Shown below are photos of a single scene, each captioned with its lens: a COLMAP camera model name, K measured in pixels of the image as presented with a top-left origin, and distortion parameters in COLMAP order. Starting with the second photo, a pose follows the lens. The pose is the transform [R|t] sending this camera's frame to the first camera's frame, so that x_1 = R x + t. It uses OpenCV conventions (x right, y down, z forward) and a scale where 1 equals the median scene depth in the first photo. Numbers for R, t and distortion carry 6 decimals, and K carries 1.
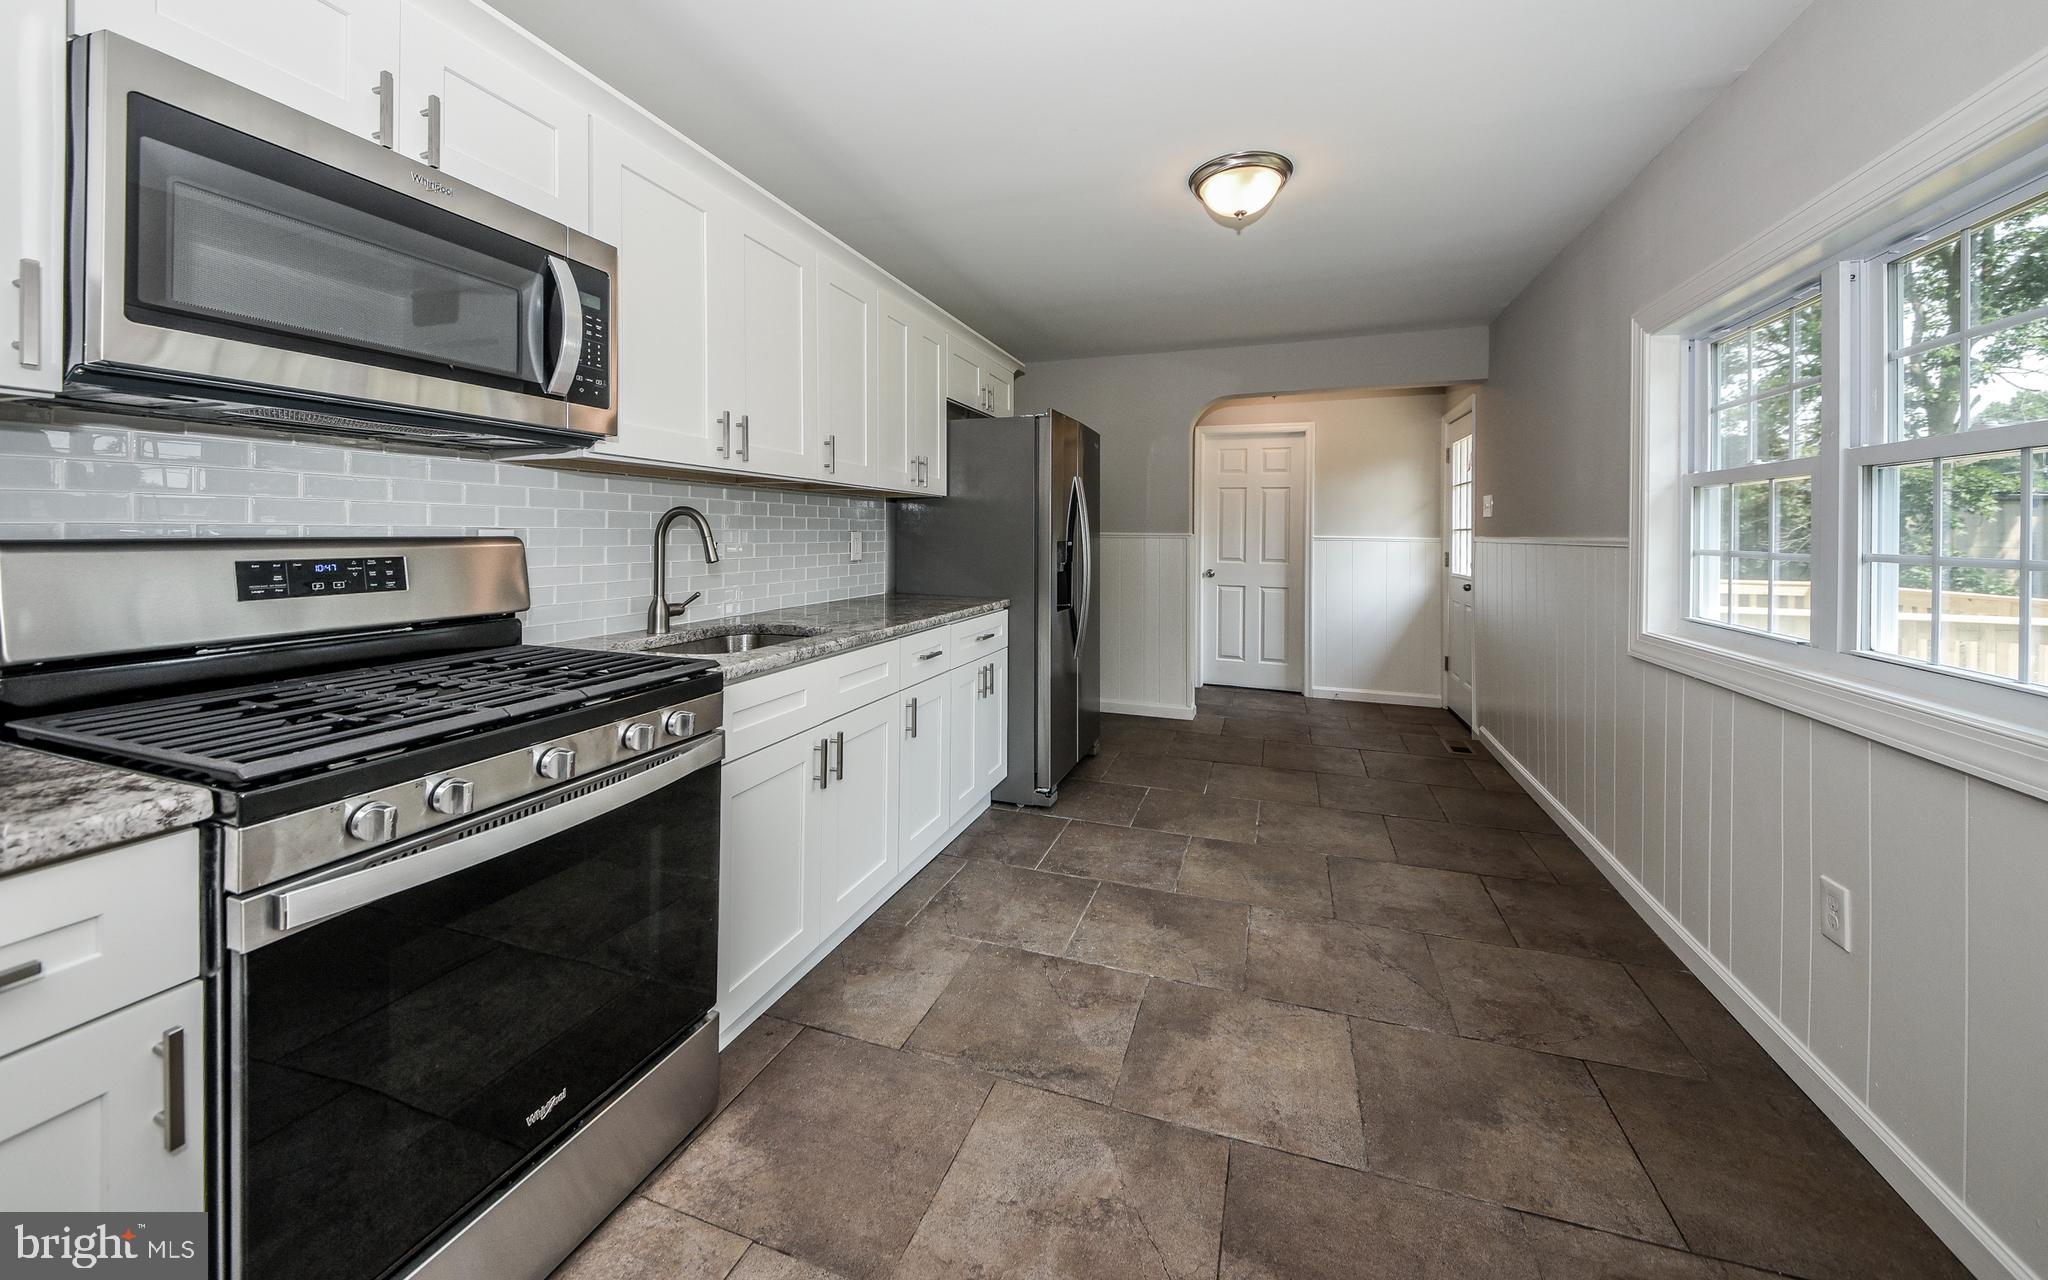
lens RADIAL K [[752.3, 0, 1012.5], [0, 752.3, 528.2], [0, 0, 1]] dist [-0.011131, -0.001254]
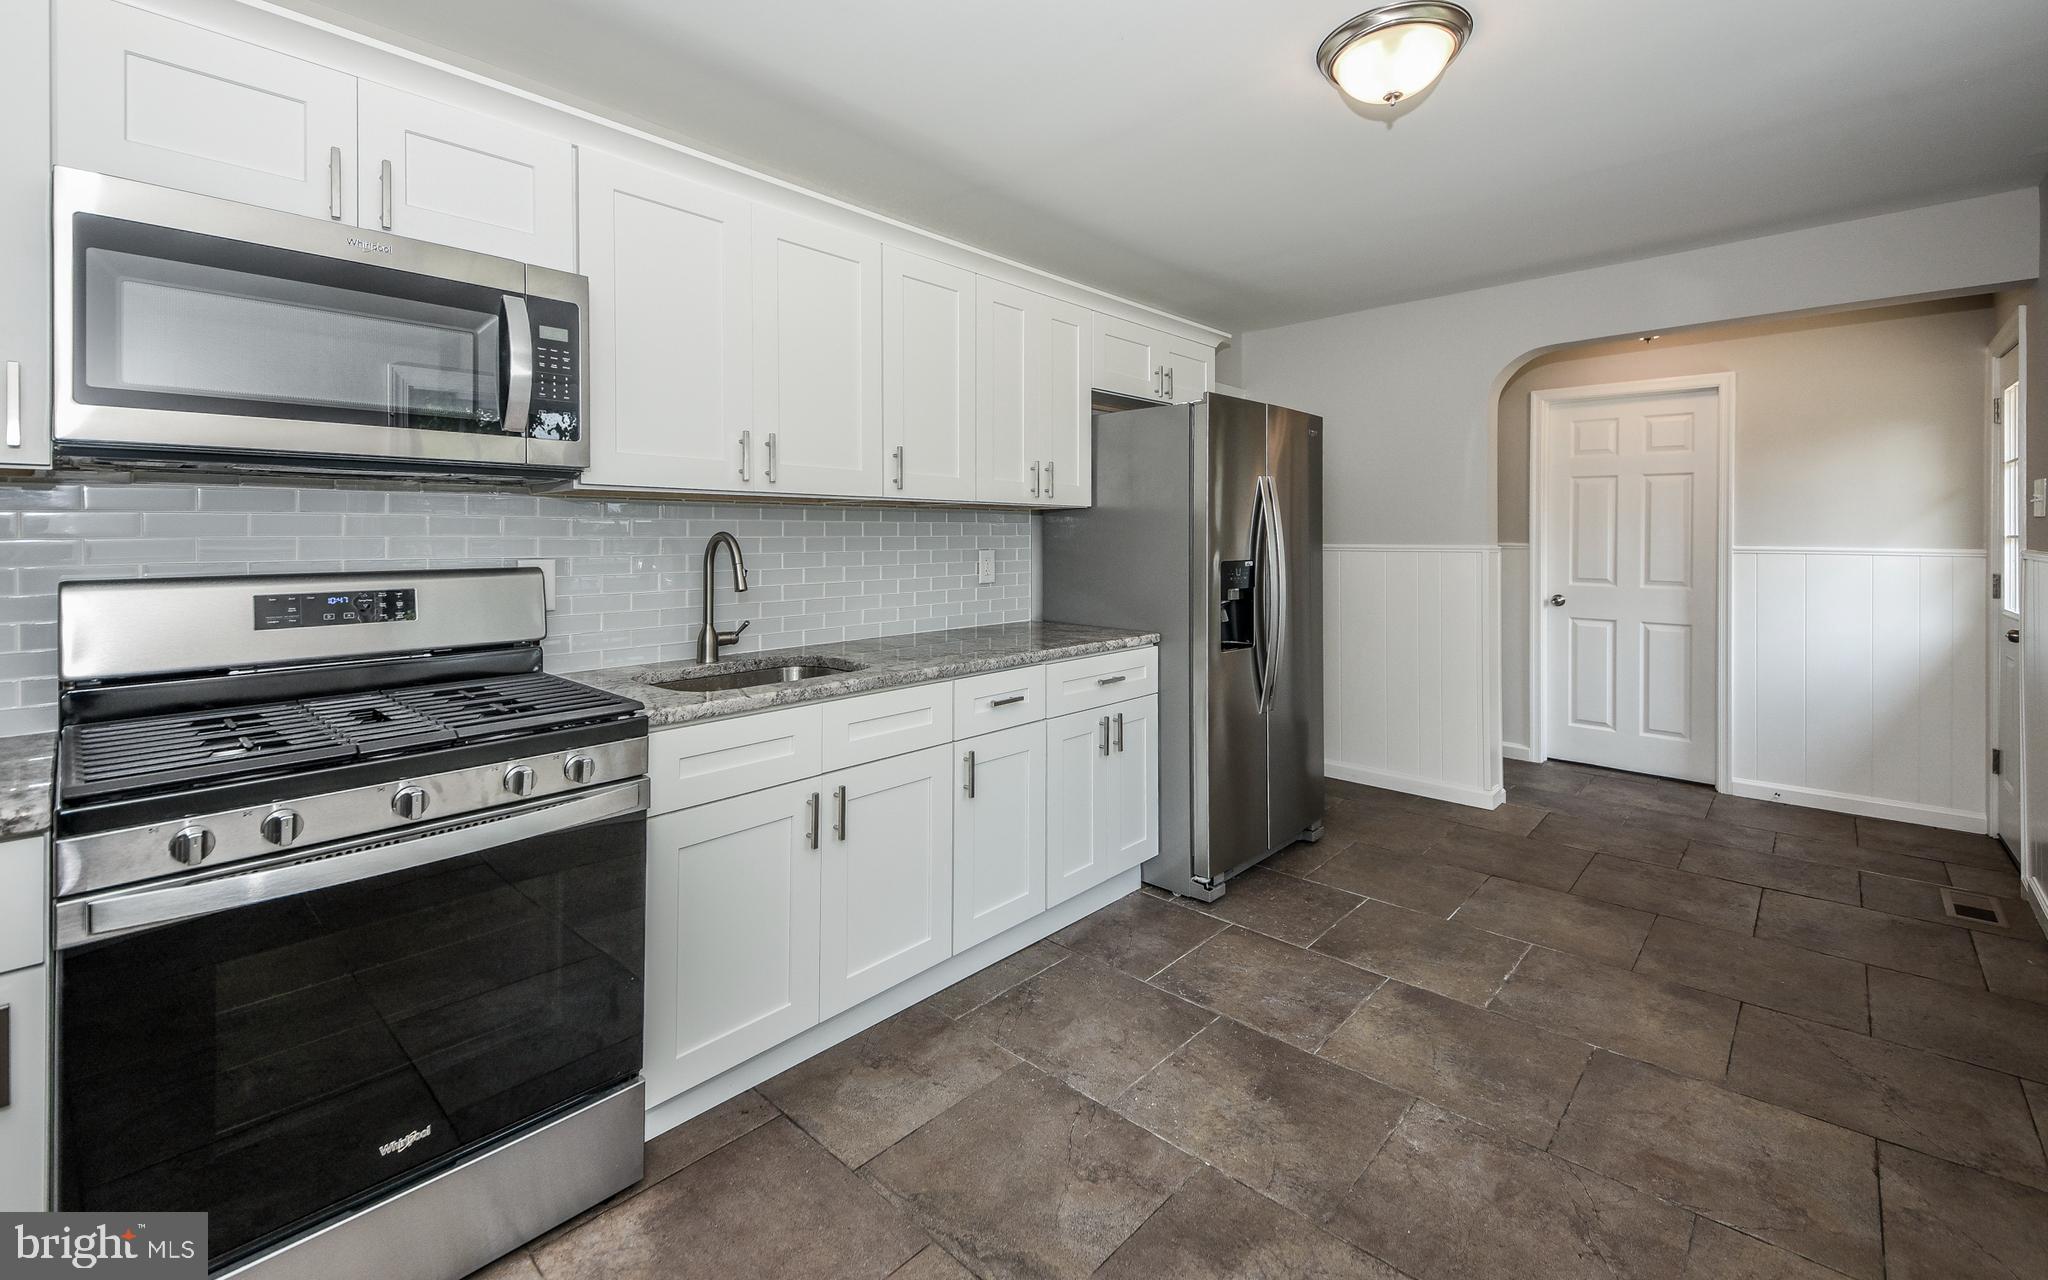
lens RADIAL K [[875.9, 0, 1017.1], [0, 875.9, 532.7], [0, 0, 1]] dist [0.012173, -0.004363]
pose [[0.917016, -0.009066, -0.398748, 0.351874], [0.010517, 0.999944, 0.001453, -0.025510], [0.398712, -0.005527, 0.917059, 0.128274]]
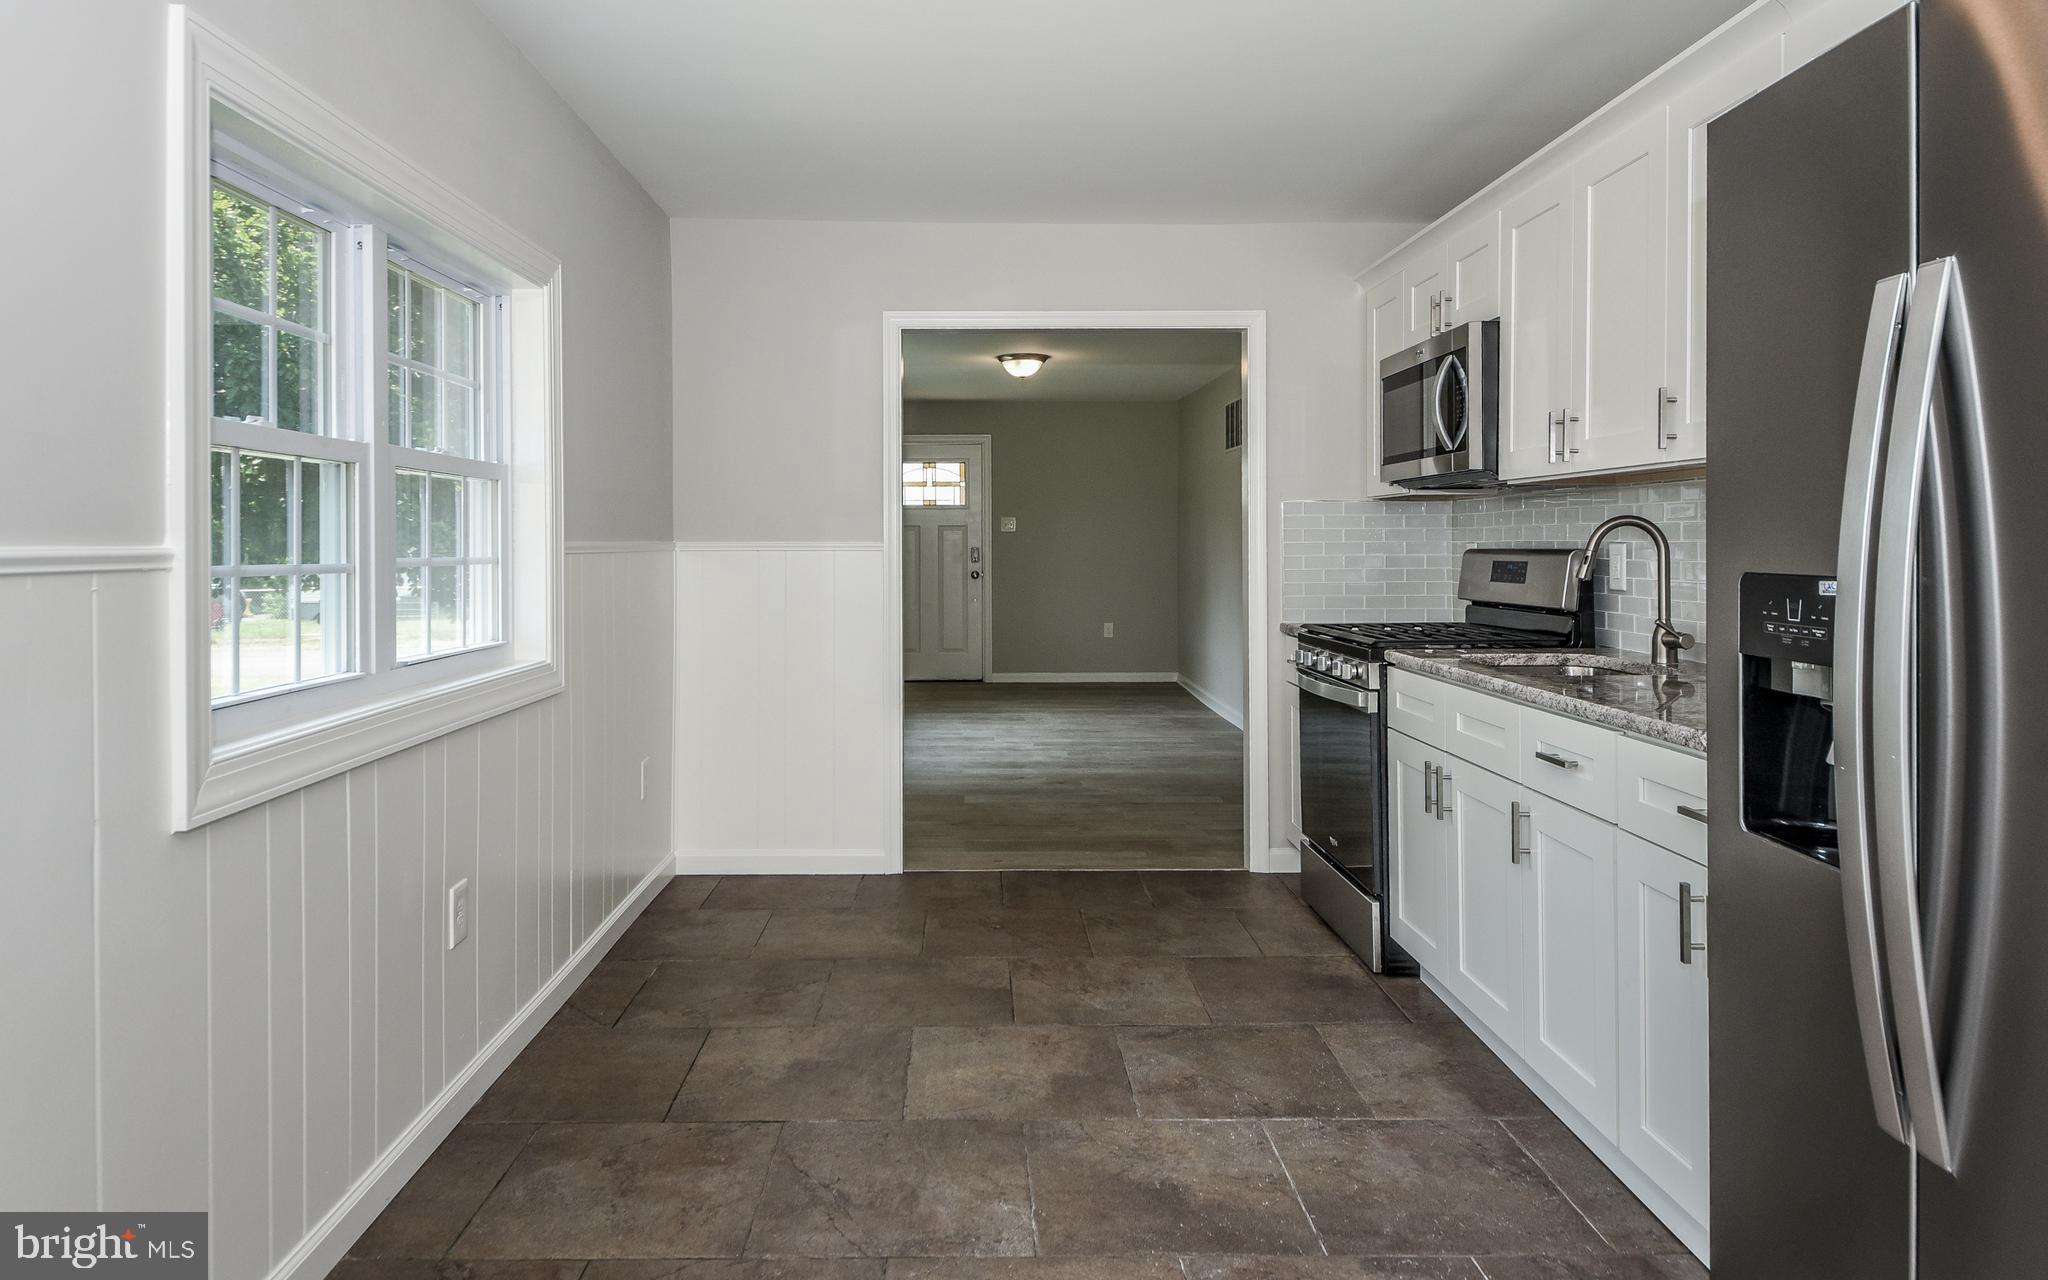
lens RADIAL K [[1231.5, 0, 1011.4], [0, 1231.5, 546.0], [0, 0, 1]] dist [0.031967, -0.016085]
pose [[-0.929373, -0.003709, -0.369122, 0.747450], [-0.006045, 0.999968, 0.005173, 0.004036], [0.369091, 0.007039, -0.929366, 2.047123]]
